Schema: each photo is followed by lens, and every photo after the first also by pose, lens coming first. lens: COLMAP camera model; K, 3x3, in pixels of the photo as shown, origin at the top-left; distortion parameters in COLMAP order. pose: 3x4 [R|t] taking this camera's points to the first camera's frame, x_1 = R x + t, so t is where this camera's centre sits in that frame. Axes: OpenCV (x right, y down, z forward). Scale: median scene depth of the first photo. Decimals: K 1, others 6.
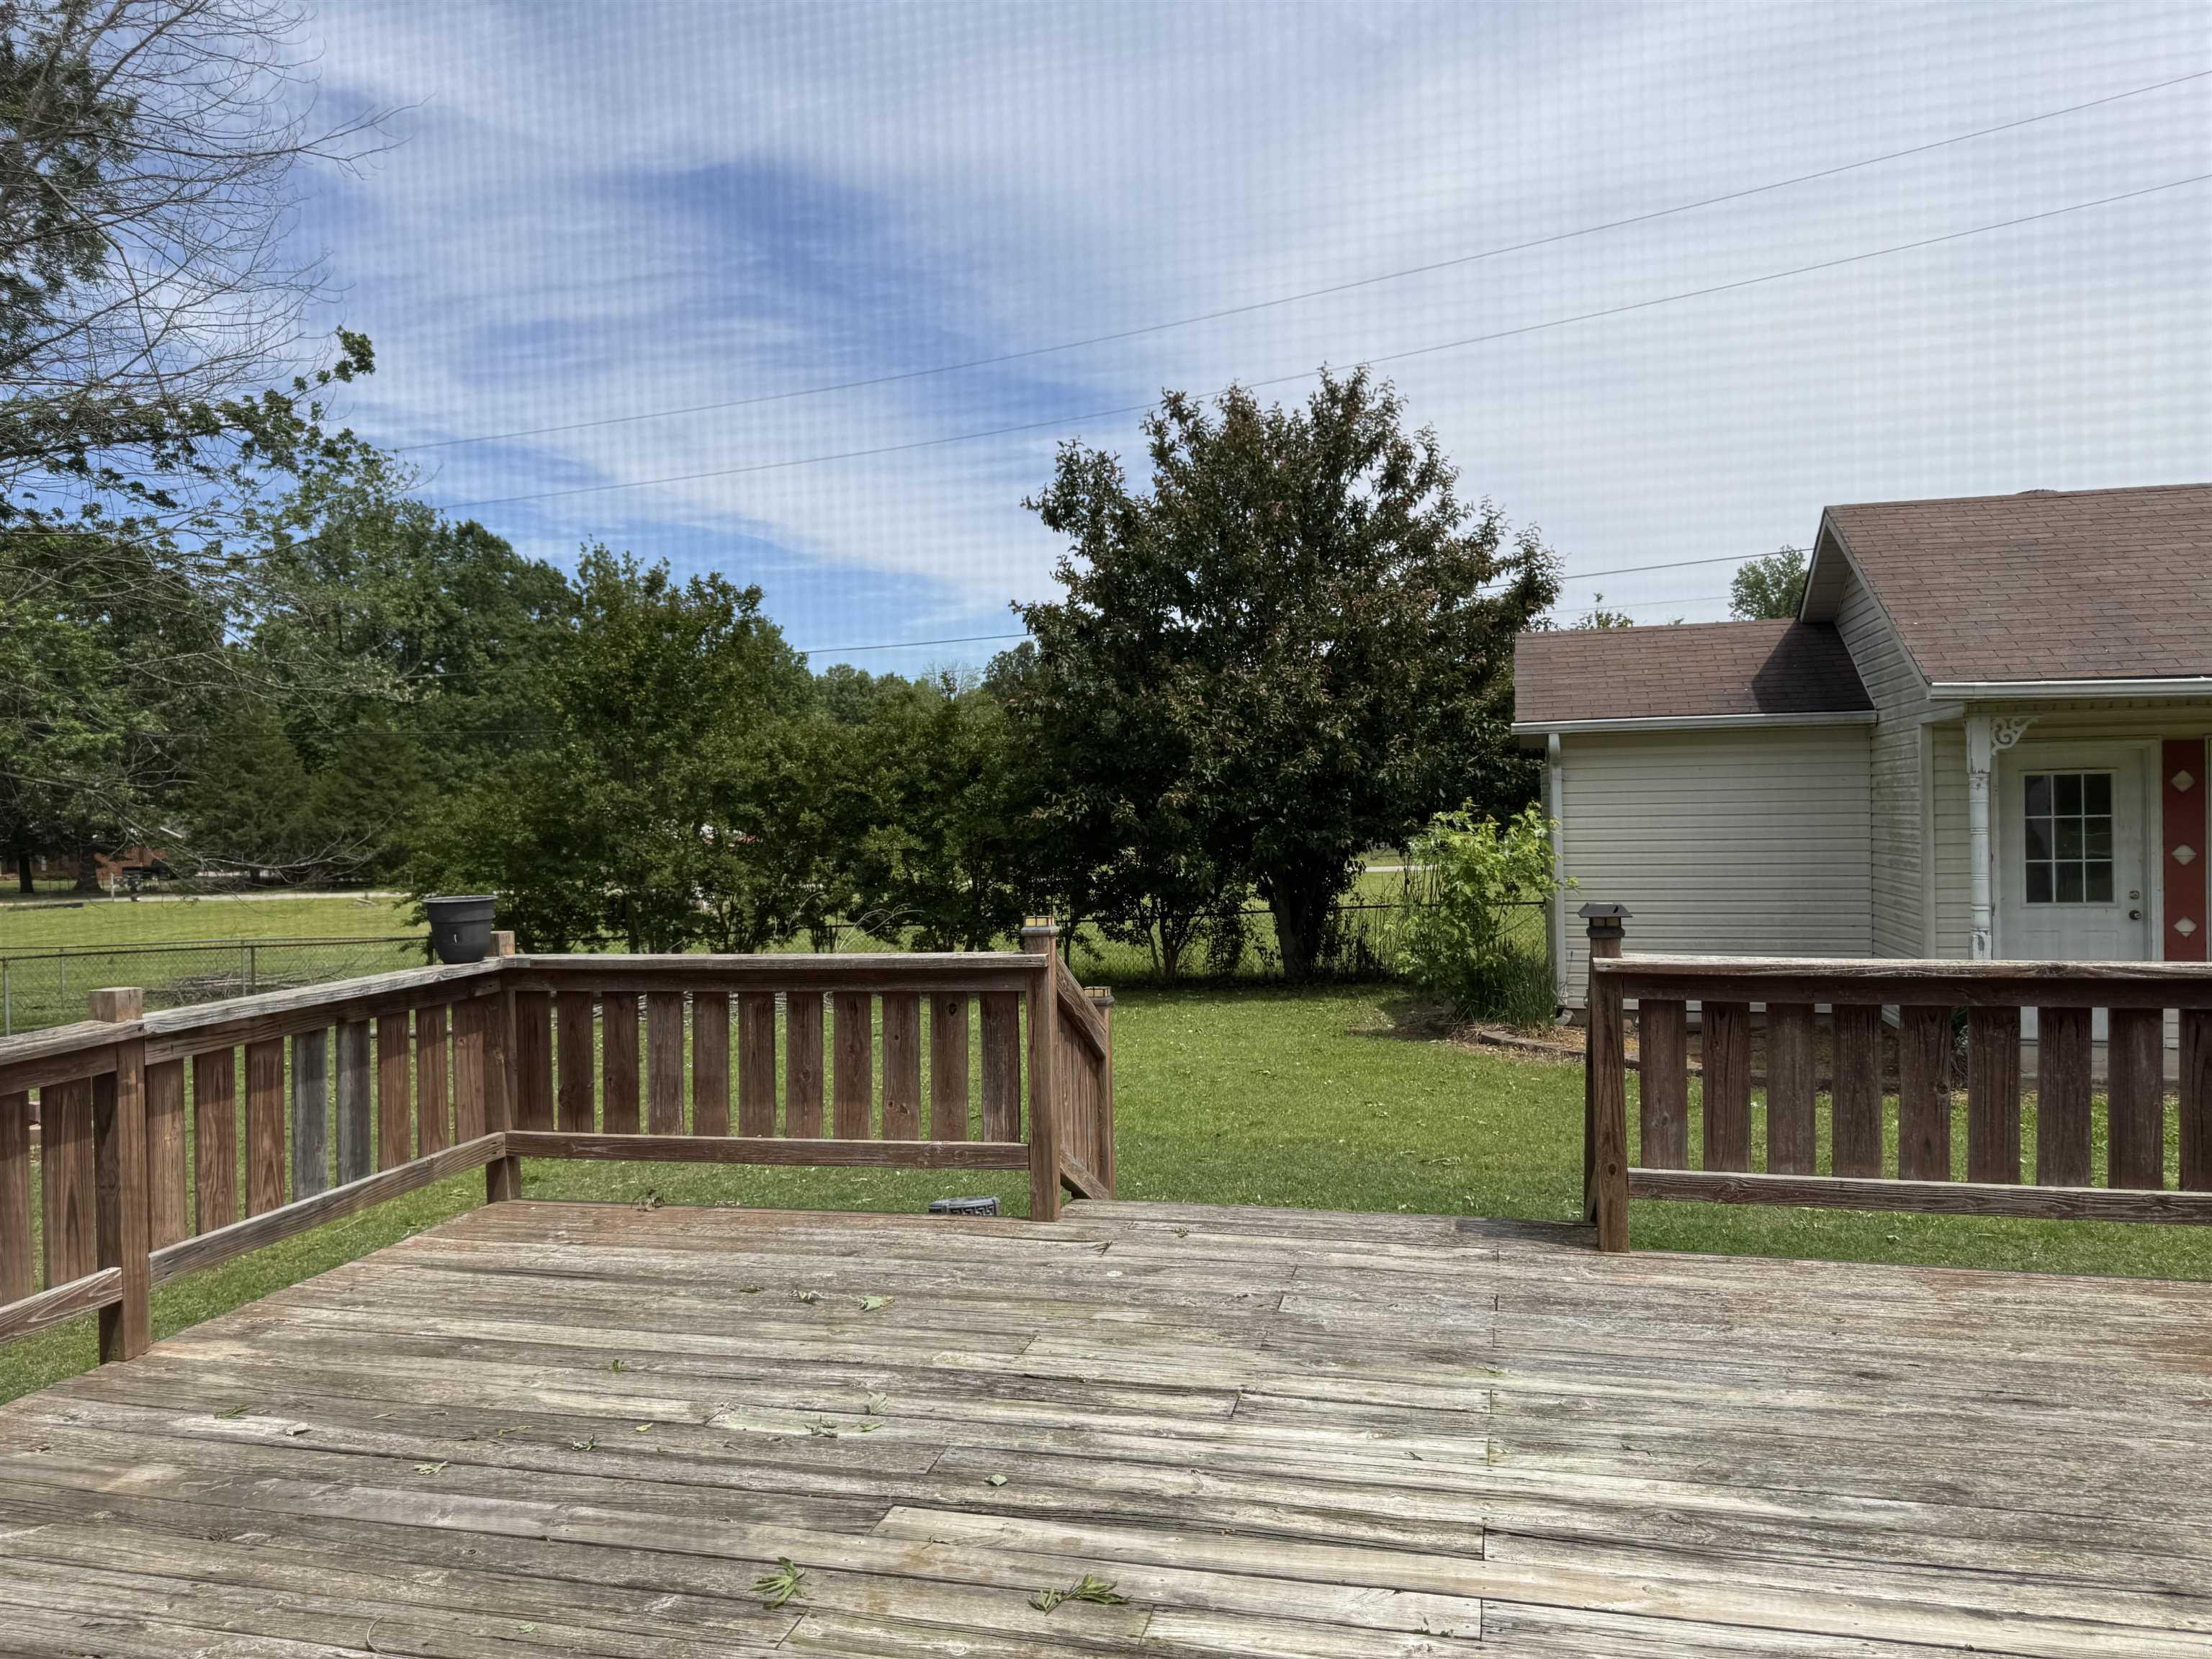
lens RADIAL K [[1588.3, 0, 1106.0], [0, 1588.3, 829.5], [0, 0, 1]] dist [0.041051, -0.032055]
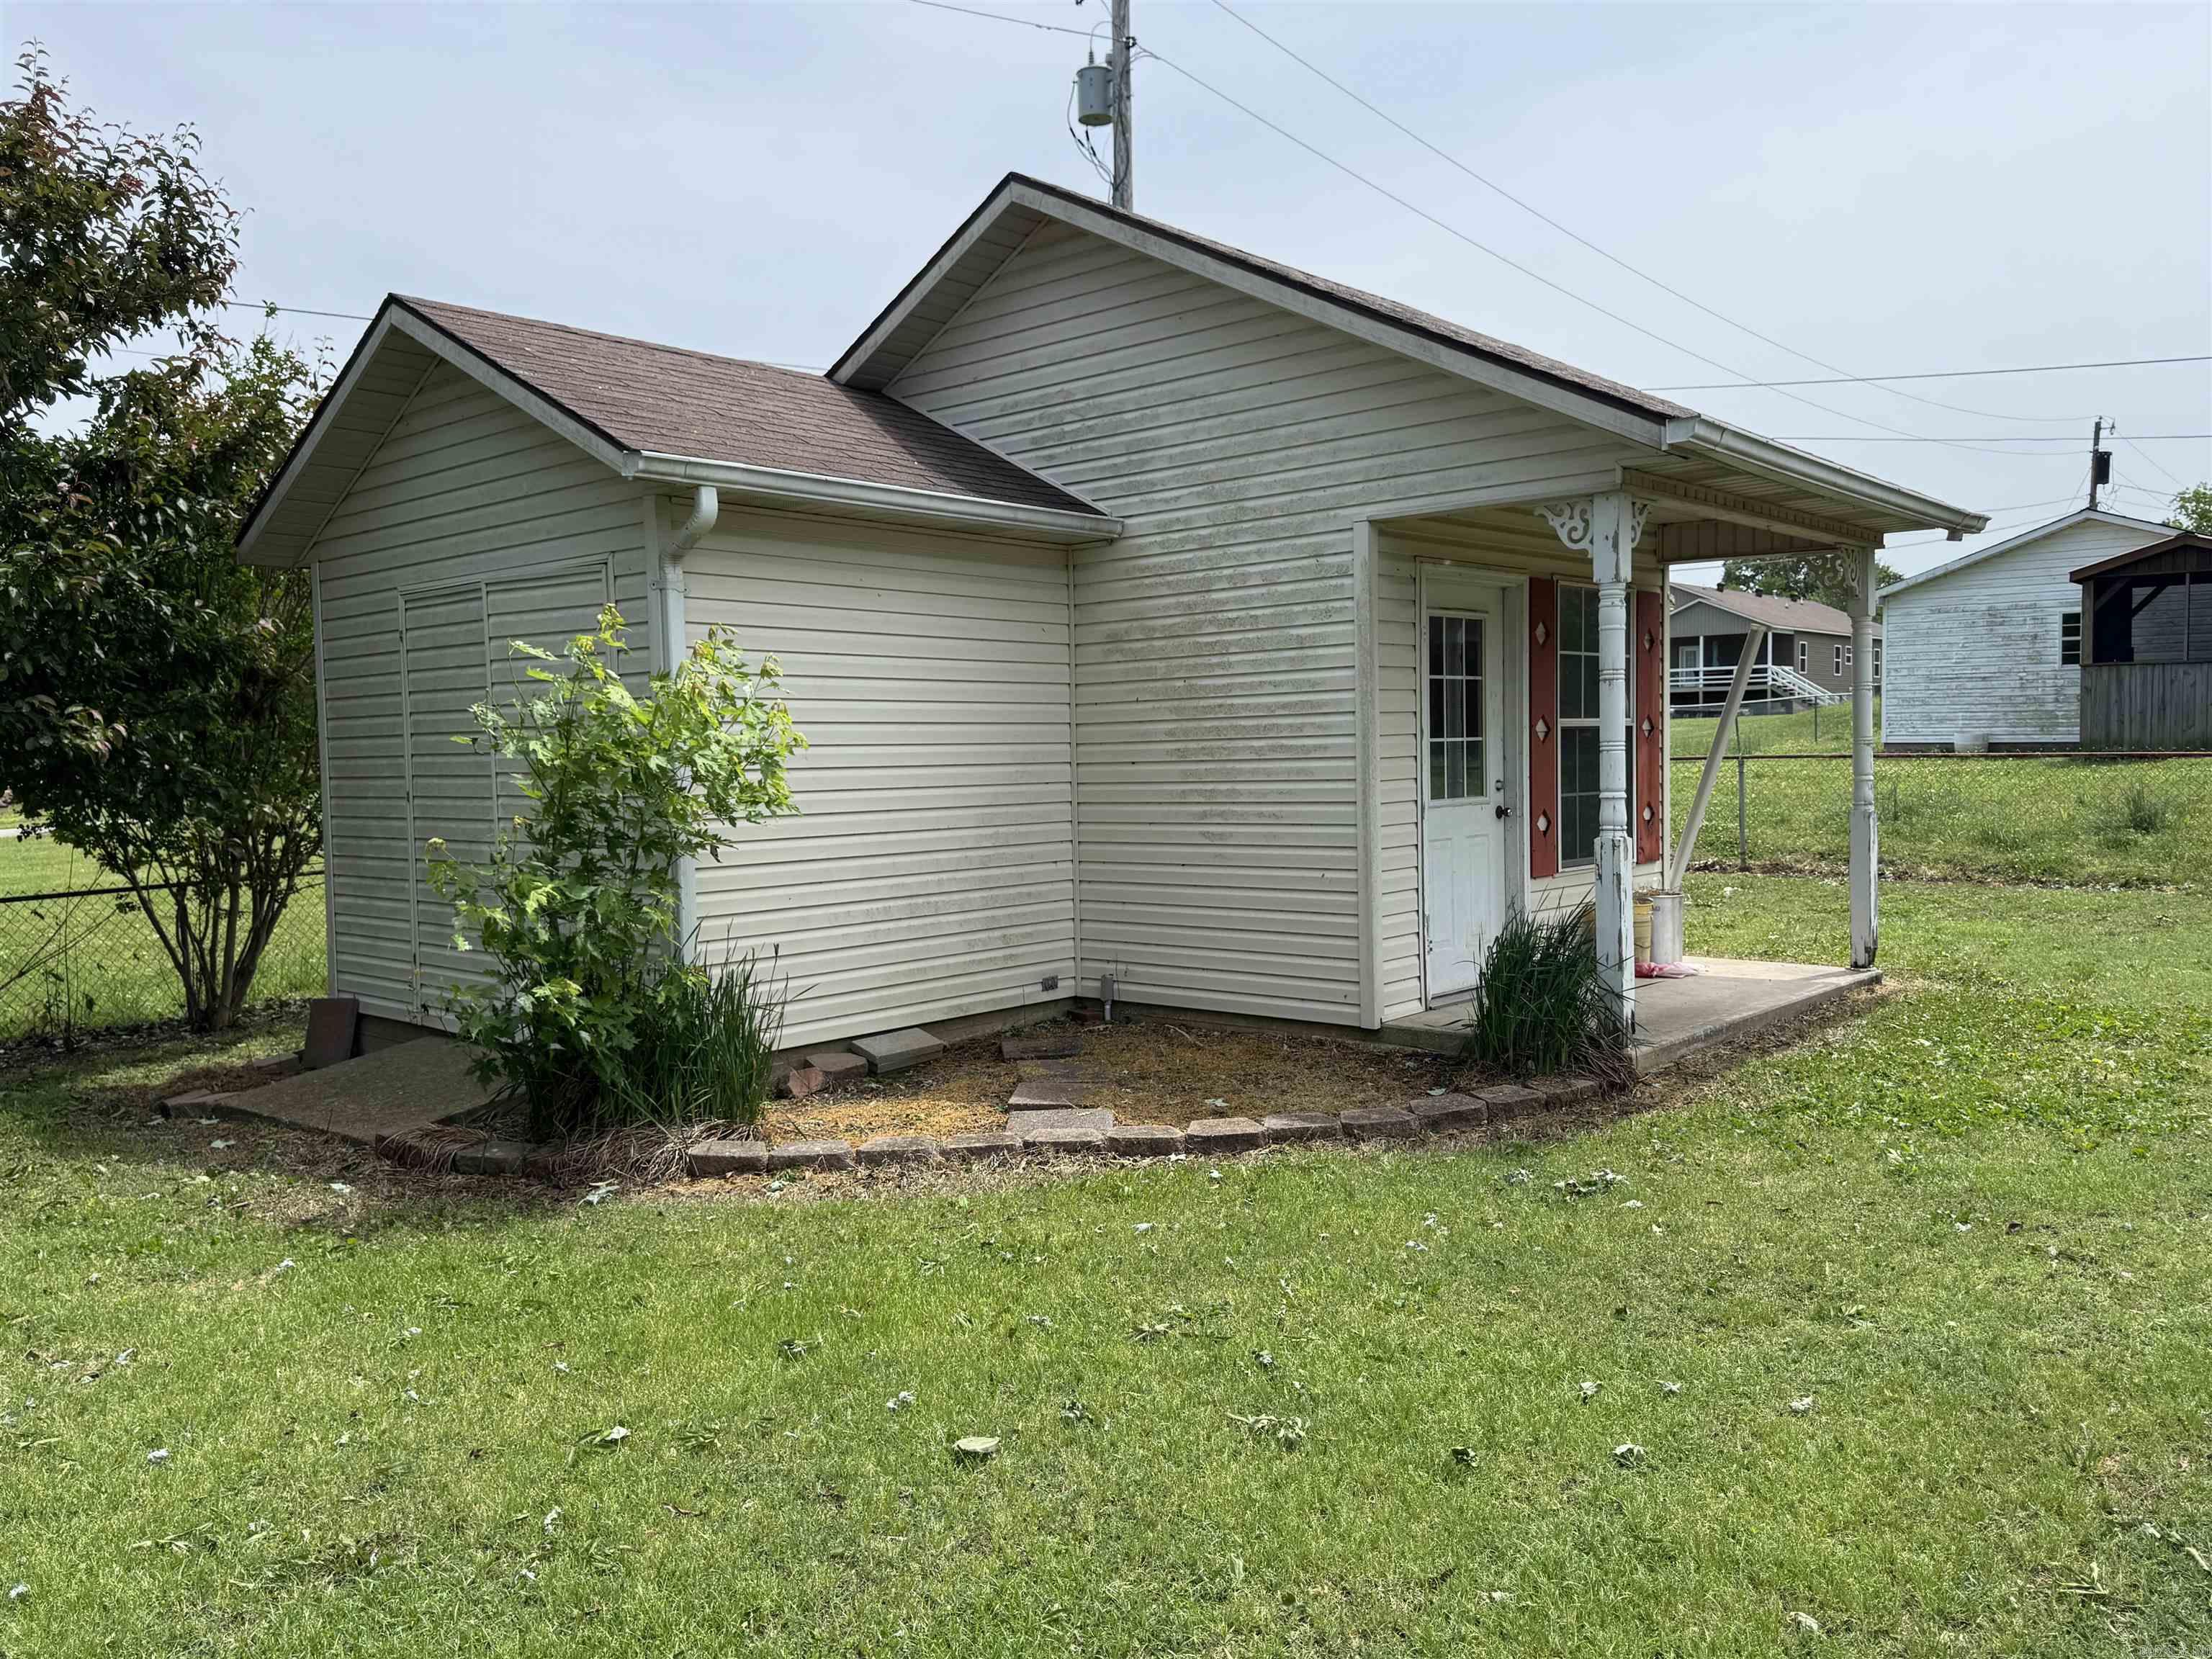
lens RADIAL K [[1701.5, 0, 1106.0], [0, 1701.5, 829.5], [0, 0, 1]] dist [0.007018, 0.000864]
pose [[0.438137, -0.033077, 0.898299, -0.142724], [0.027974, 0.999340, 0.023154, 0.037879], [-0.898473, 0.014984, 0.438774, 0.812555]]
